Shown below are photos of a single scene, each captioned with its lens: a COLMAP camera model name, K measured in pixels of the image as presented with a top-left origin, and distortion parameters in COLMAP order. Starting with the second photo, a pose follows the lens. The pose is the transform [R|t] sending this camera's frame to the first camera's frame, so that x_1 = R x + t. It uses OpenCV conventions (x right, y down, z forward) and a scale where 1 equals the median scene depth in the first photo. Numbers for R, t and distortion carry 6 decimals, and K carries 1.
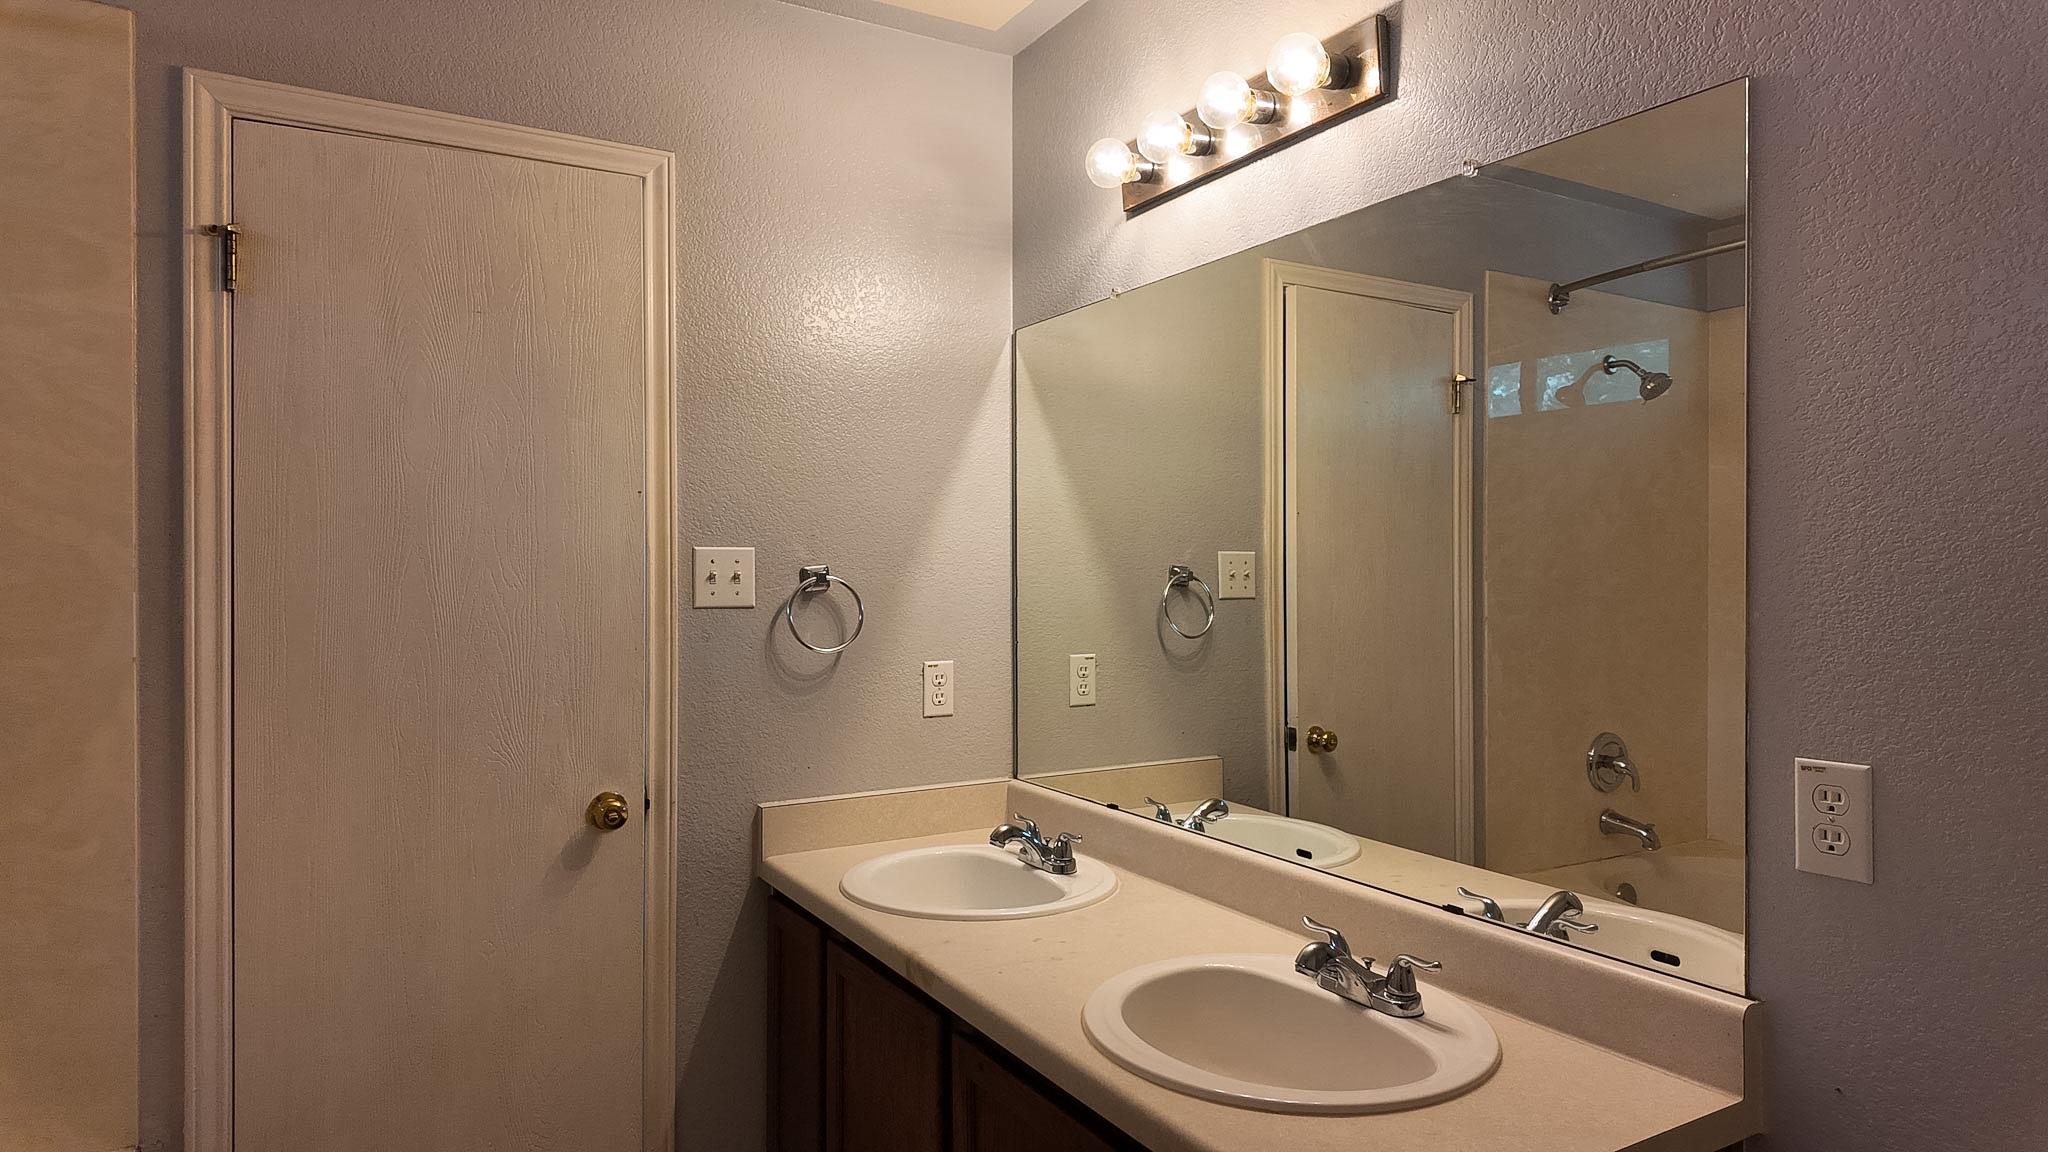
lens RADIAL K [[1184.1, 0, 1025.3], [0, 1184.1, 586.6], [0, 0, 1]] dist [0.030194, -0.031570]
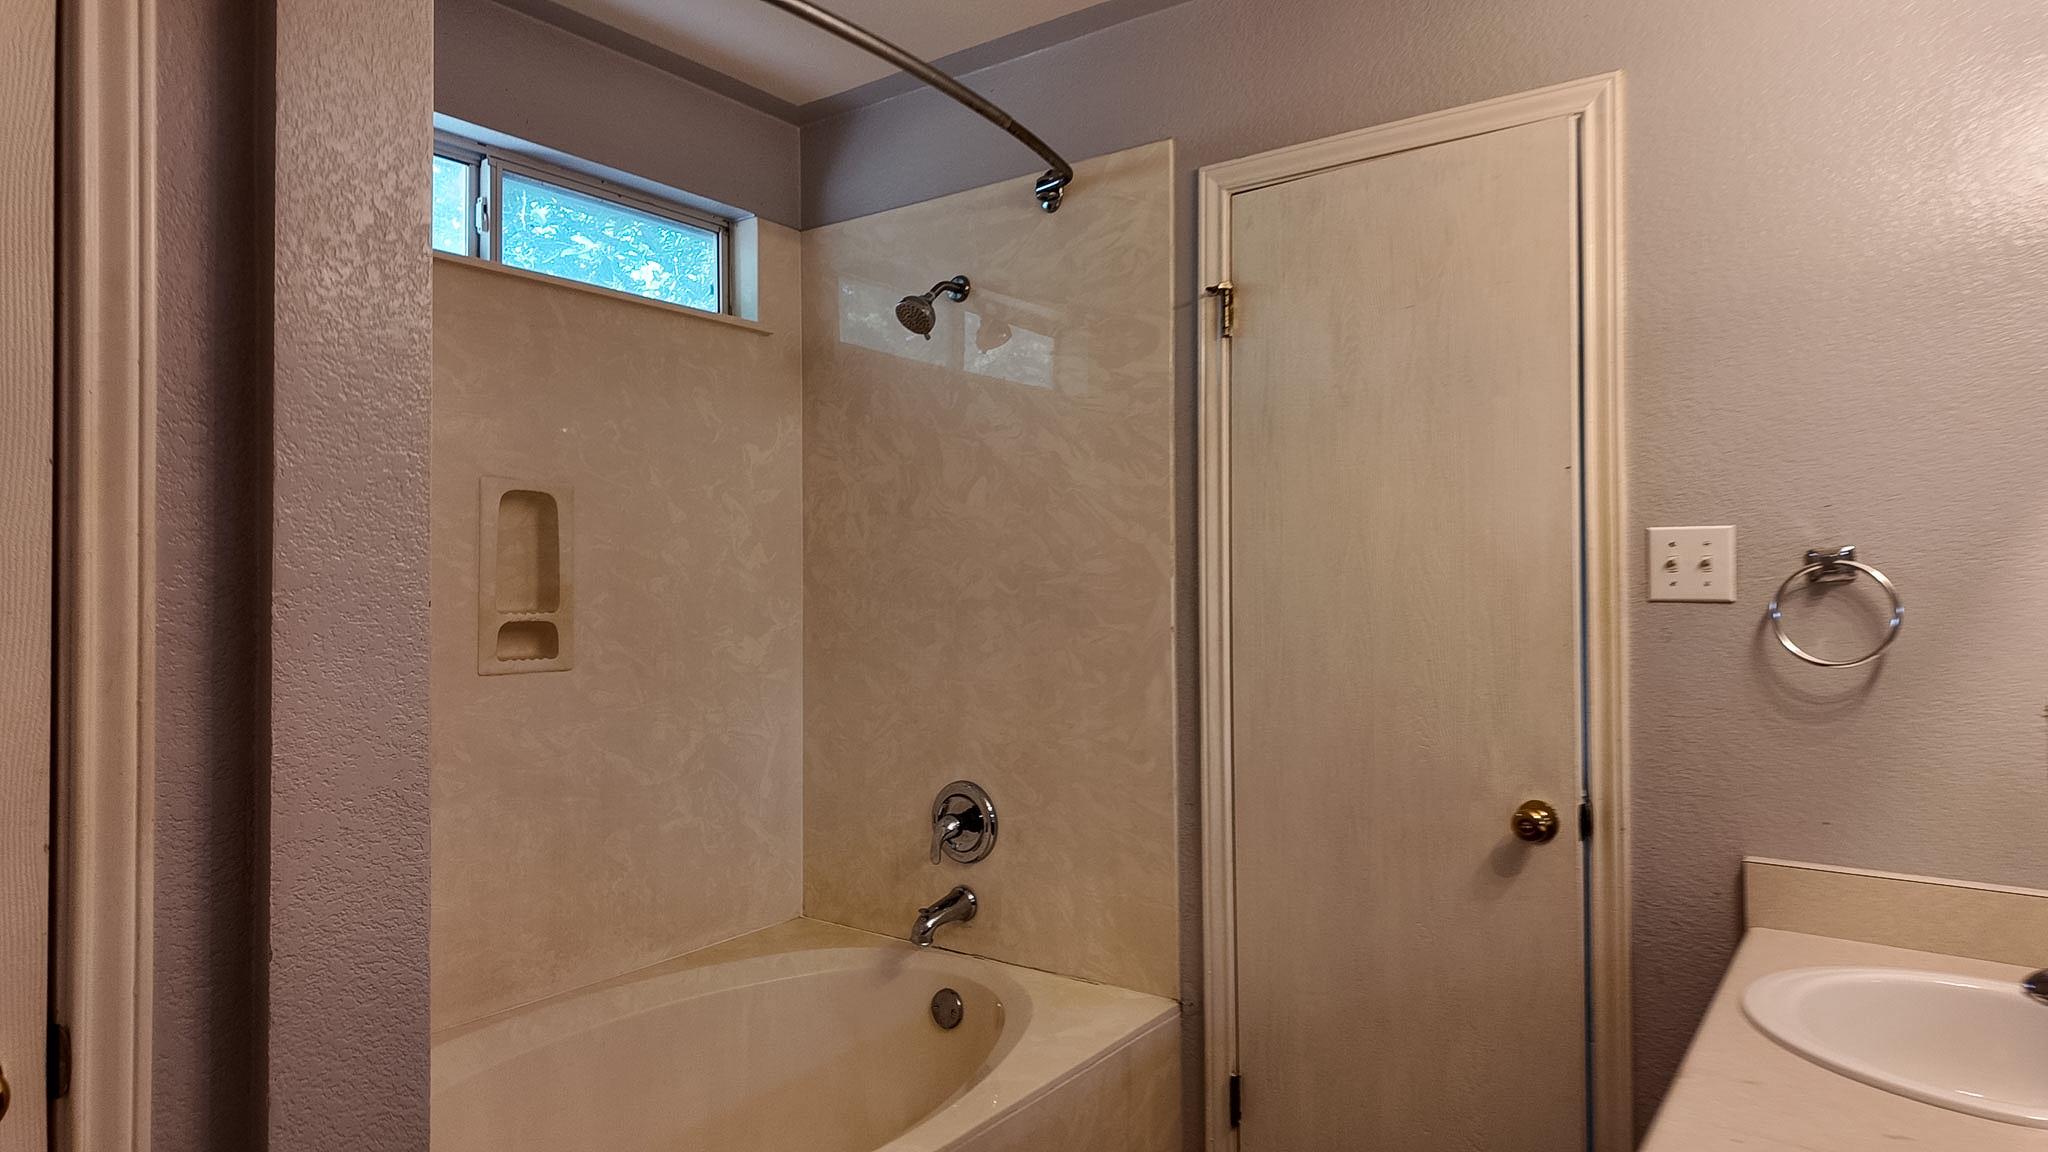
lens RADIAL K [[1184.1, 0, 1025.3], [0, 1184.1, 565.7], [0, 0, 1]] dist [0.030194, -0.031570]
pose [[0.388210, -0.005135, -0.921556, 0.382826], [-0.004985, 0.999958, -0.007671, 0.002094], [0.921557, 0.007572, 0.388168, 0.320893]]
